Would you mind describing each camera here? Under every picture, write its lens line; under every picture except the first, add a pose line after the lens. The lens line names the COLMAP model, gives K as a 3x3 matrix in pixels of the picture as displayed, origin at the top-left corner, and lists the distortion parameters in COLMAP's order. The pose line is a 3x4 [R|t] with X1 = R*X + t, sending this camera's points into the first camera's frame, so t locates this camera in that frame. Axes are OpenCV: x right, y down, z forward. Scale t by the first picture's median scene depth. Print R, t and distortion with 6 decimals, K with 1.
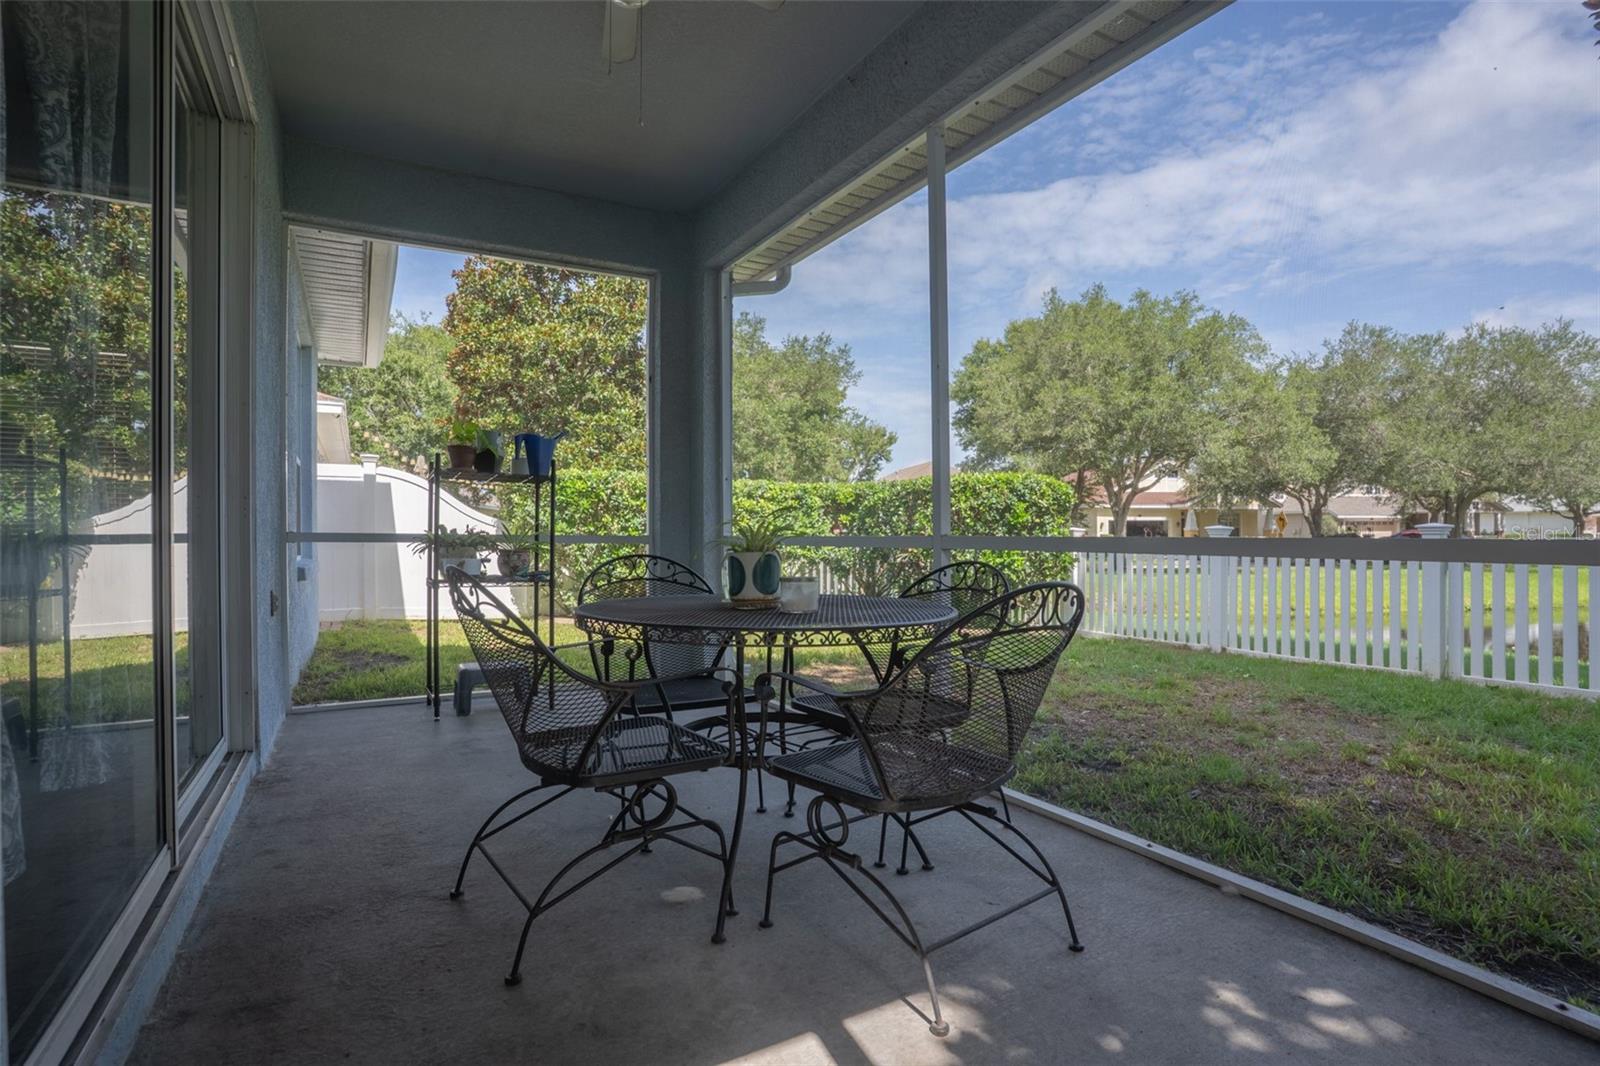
lens RADIAL K [[775.6, 0, 786.4], [0, 775.6, 538.0], [0, 0, 1]] dist [-0.059772, 0.023925]
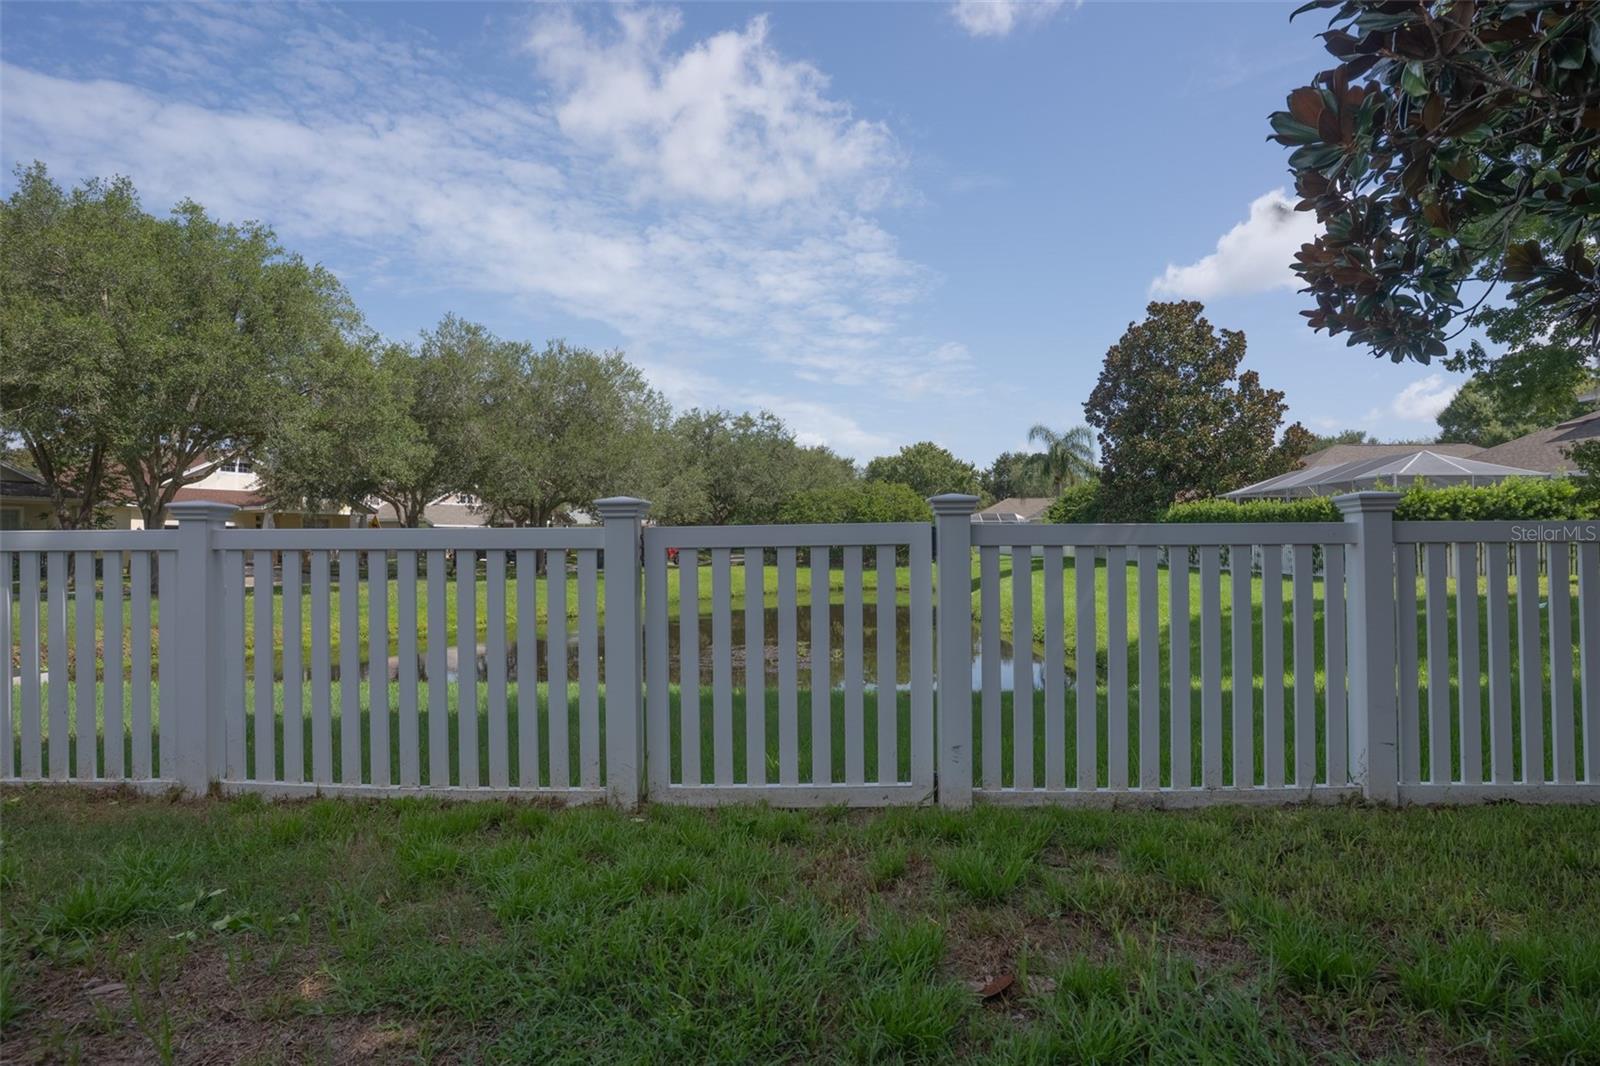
lens RADIAL K [[775.6, 0, 786.4], [0, 775.6, 538.0], [0, 0, 1]] dist [-0.059772, 0.023925]
pose [[0.485101, 0.008240, 0.874419, 0.135095], [0.008049, 0.999871, -0.013888, 0.005331], [-0.874421, 0.013775, 0.484972, 0.191944]]
